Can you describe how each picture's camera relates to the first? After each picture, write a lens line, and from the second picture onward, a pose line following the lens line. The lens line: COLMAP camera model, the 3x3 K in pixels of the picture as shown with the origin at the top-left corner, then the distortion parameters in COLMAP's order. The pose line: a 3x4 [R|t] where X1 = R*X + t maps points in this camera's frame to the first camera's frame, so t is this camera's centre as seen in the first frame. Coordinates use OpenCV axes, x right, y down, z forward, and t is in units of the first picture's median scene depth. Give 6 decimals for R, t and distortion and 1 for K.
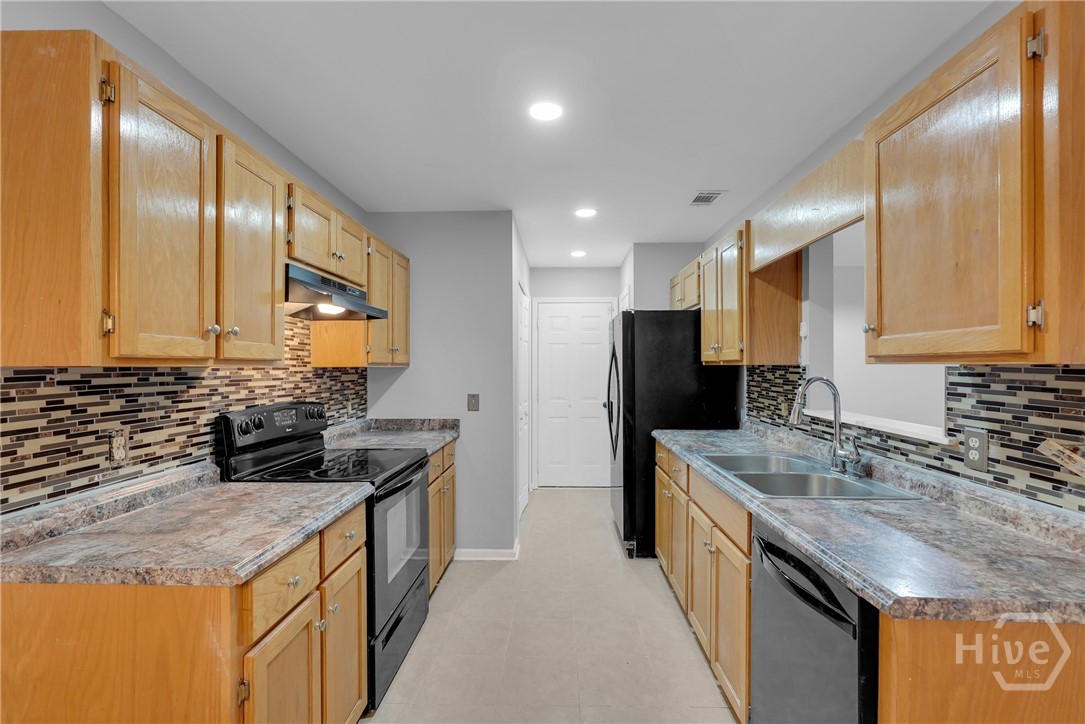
lens RADIAL K [[484.8, 0, 547.2], [0, 484.8, 365.8], [0, 0, 1]] dist [-0.014151, 0.004825]
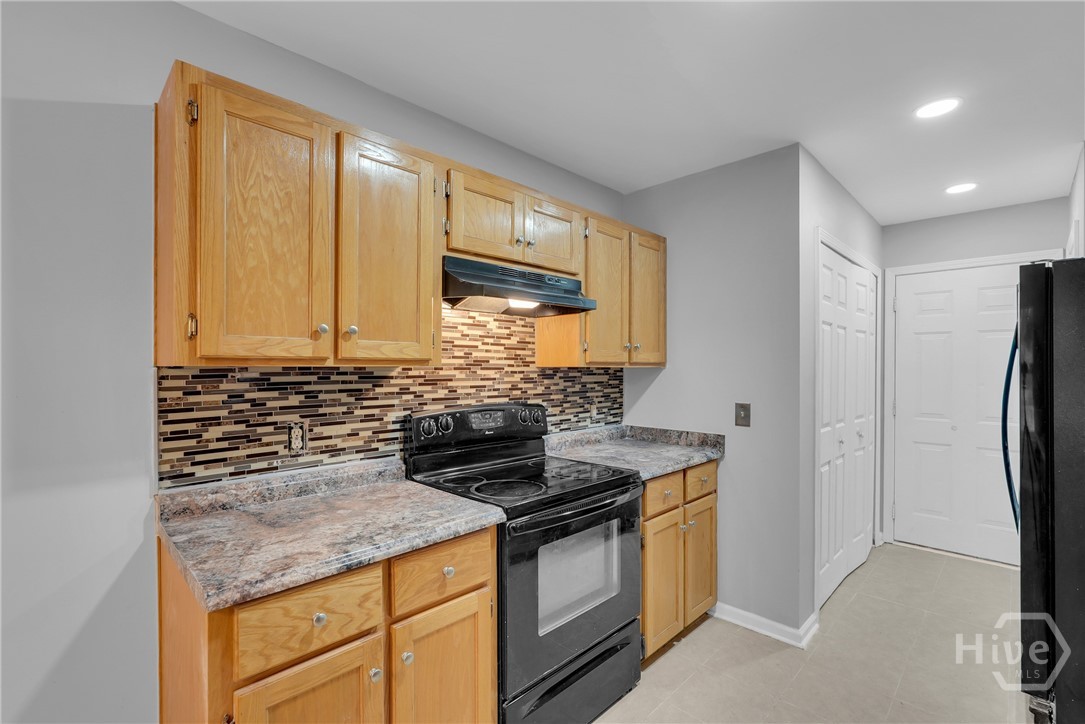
lens RADIAL K [[484.8, 0, 540.5], [0, 484.8, 367.8], [0, 0, 1]] dist [-0.014151, 0.004825]
pose [[0.731564, 0.004367, -0.681758, 0.234603], [-0.001020, 0.999985, 0.005312, -0.001057], [0.681772, -0.003191, 0.731558, 0.441335]]
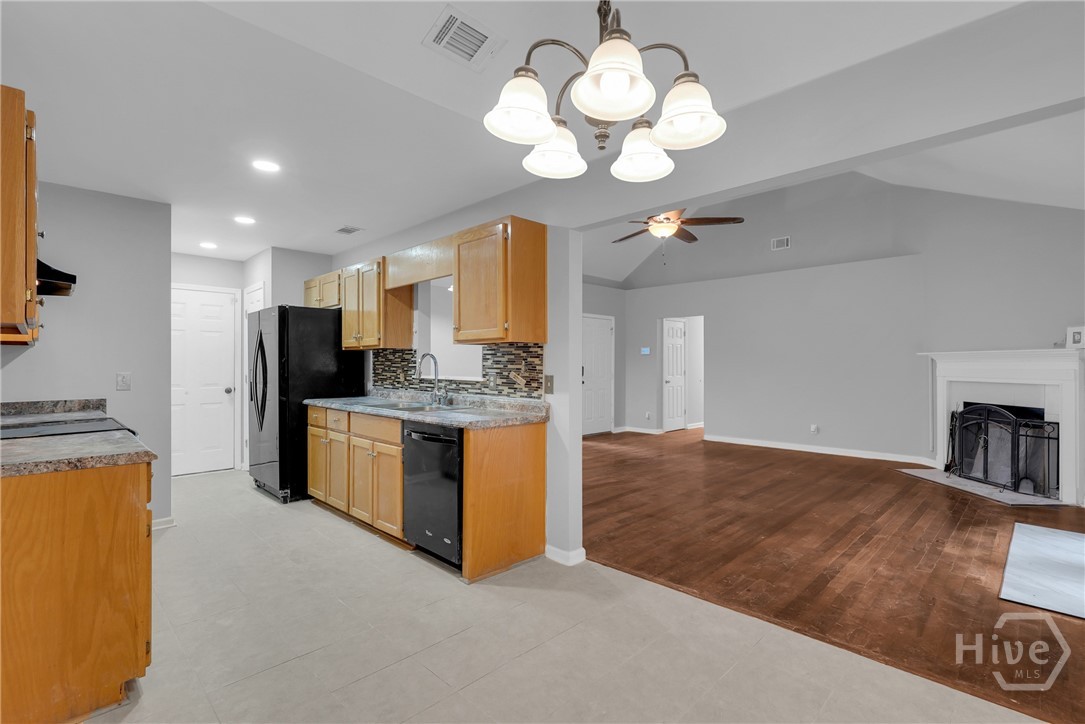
lens RADIAL K [[500.0, 0, 544.6], [0, 500.0, 360.5], [0, 0, 1]] dist [-0.005513, 0.001829]
pose [[0.683702, 0.005068, 0.729744, -0.574850], [0.001178, 0.999967, -0.008049, 0.073001], [-0.729761, 0.006363, 0.683673, -0.687658]]
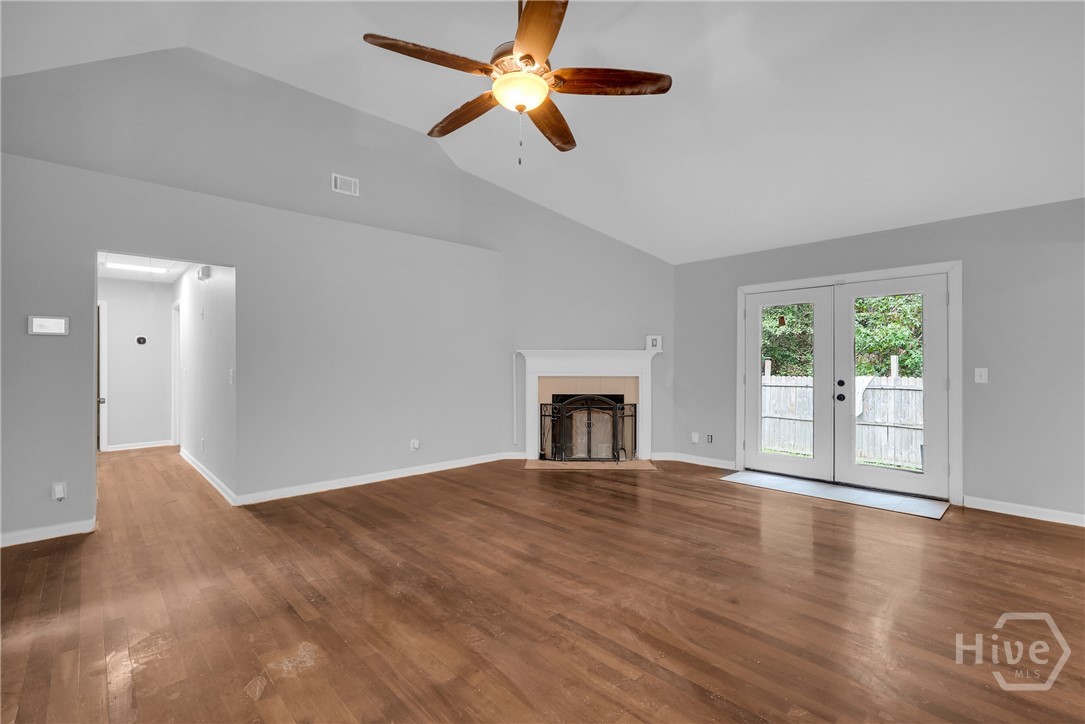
lens RADIAL K [[484.8, 0, 545.8], [0, 484.8, 359.5], [0, 0, 1]] dist [-0.014151, 0.004825]
pose [[-0.708005, -0.000077, 0.706207, 1.075107], [-0.002836, 0.999992, -0.002734, 0.072857], [-0.706201, -0.003939, -0.708000, 1.927501]]
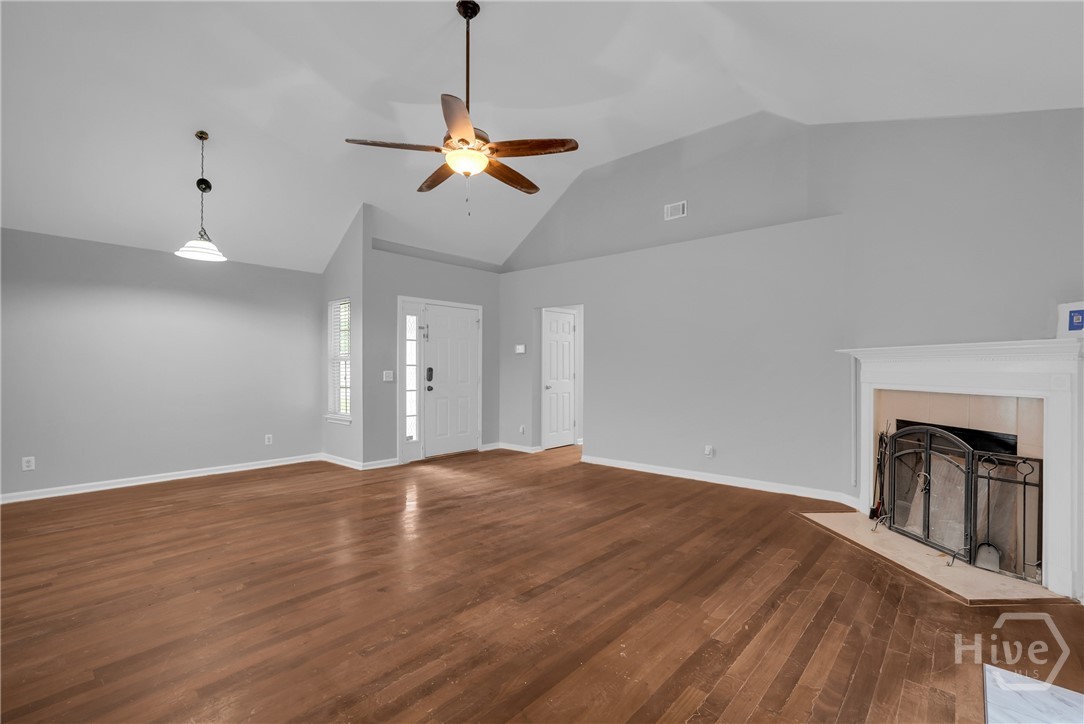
lens RADIAL K [[484.3, 0, 539.6], [0, 484.3, 366.1], [0, 0, 1]] dist [-0.014151, 0.004825]
pose [[0.641034, 0.002026, 0.767510, 0.860047], [-0.000988, 0.999998, -0.001815, 0.082371], [-0.767512, 0.000405, 0.641034, -0.619117]]
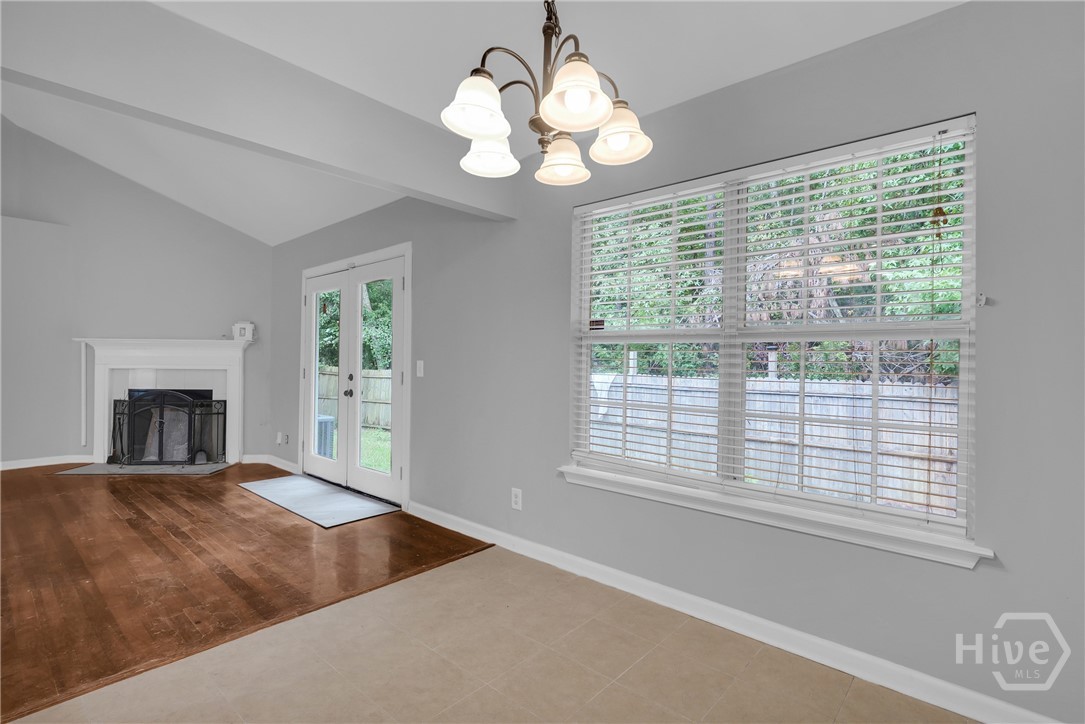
lens RADIAL K [[515.6, 0, 536.8], [0, 515.6, 361.5], [0, 0, 1]] dist [0.004545, 0.000802]
pose [[-0.757989, -0.013619, 0.652125, -0.529727], [-0.012170, 0.999903, 0.006736, 0.083667], [-0.652154, -0.002831, -0.758081, 0.296542]]
